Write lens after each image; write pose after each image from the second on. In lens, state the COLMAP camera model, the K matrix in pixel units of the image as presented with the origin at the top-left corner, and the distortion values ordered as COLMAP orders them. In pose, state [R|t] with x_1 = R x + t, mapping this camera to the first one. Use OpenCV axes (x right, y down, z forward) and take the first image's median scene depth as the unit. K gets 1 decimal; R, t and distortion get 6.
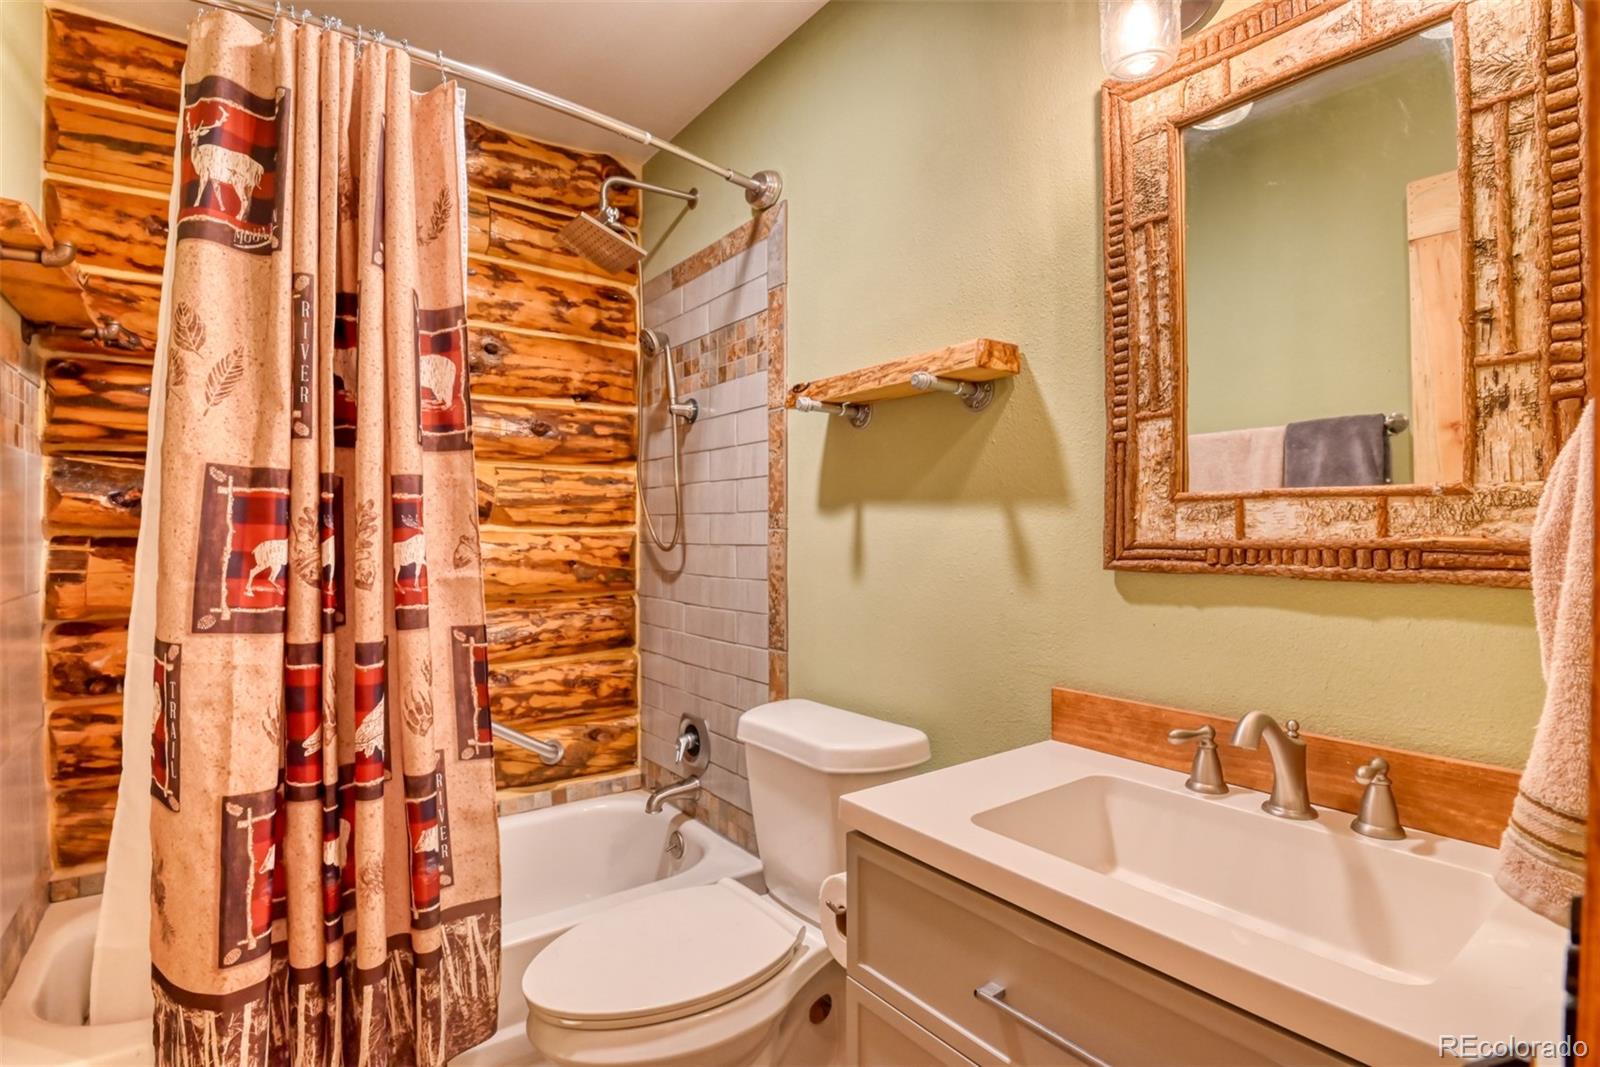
lens RADIAL K [[776.5, 0, 804.6], [0, 776.5, 538.7], [0, 0, 1]] dist [-0.021259, -0.004330]
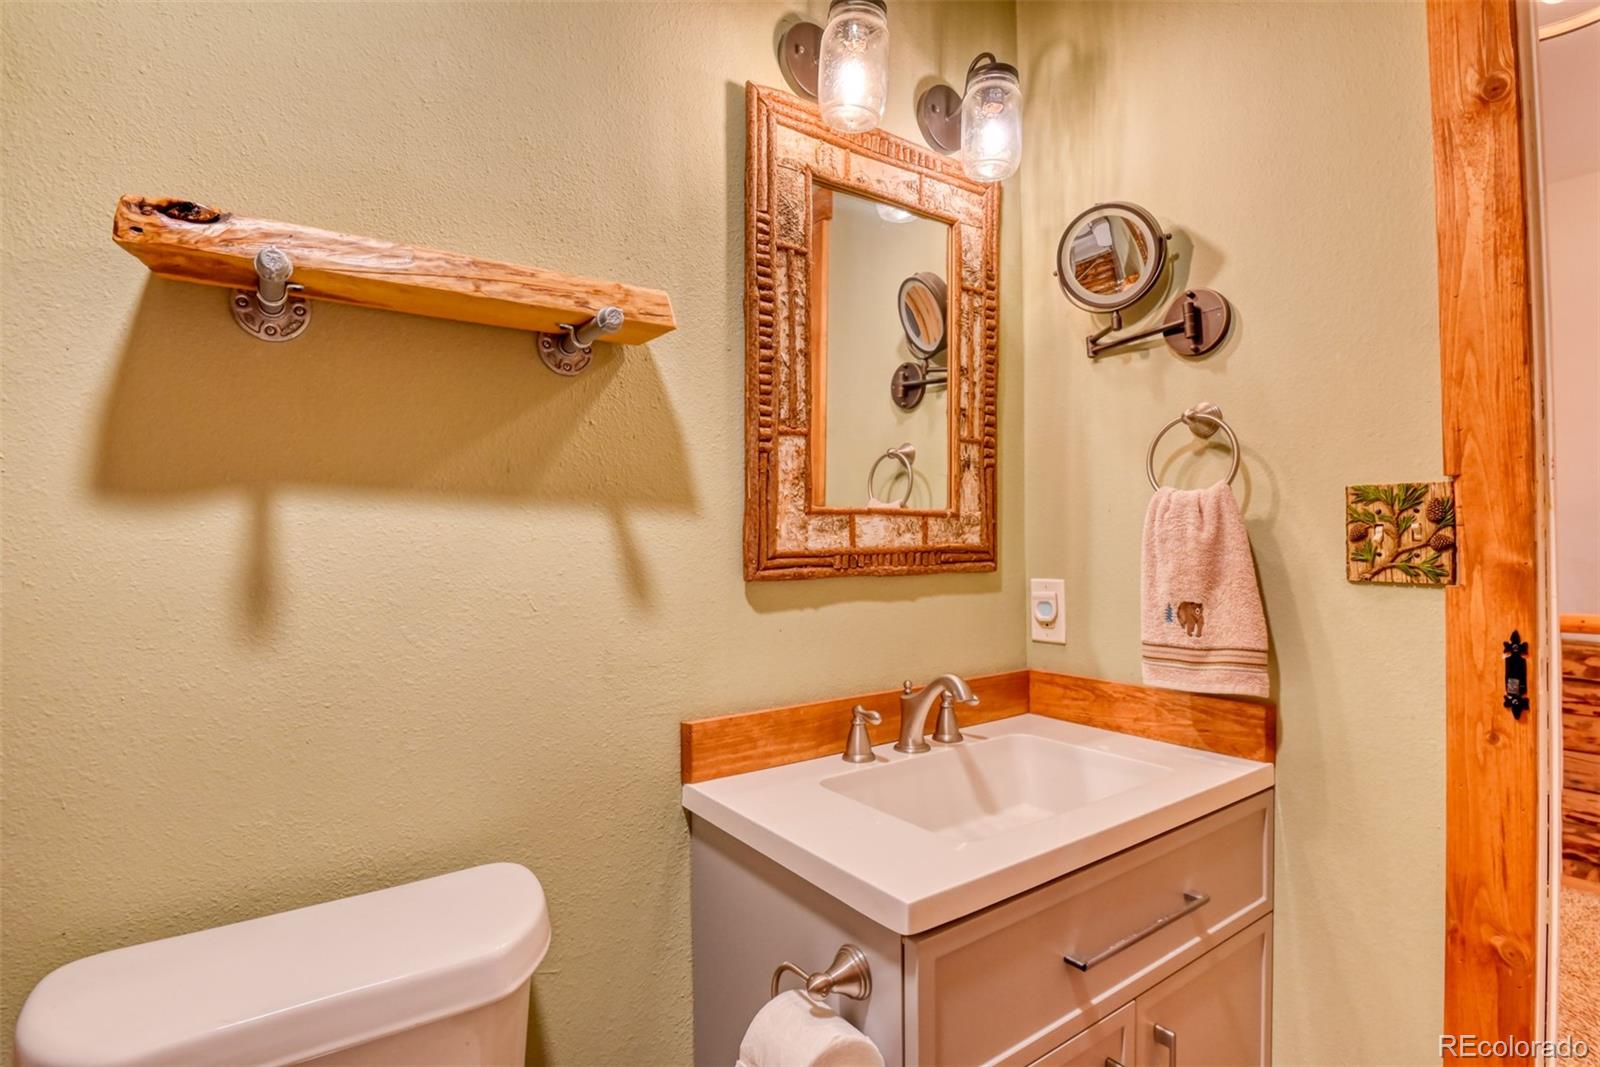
lens RADIAL K [[776.5, 0, 804.6], [0, 776.5, 538.7], [0, 0, 1]] dist [-0.021259, -0.004330]
pose [[0.028516, 0.004145, 0.999585, -0.623722], [0.018756, 0.999813, -0.004681, -0.007795], [-0.999417, 0.018881, 0.028433, 0.974540]]
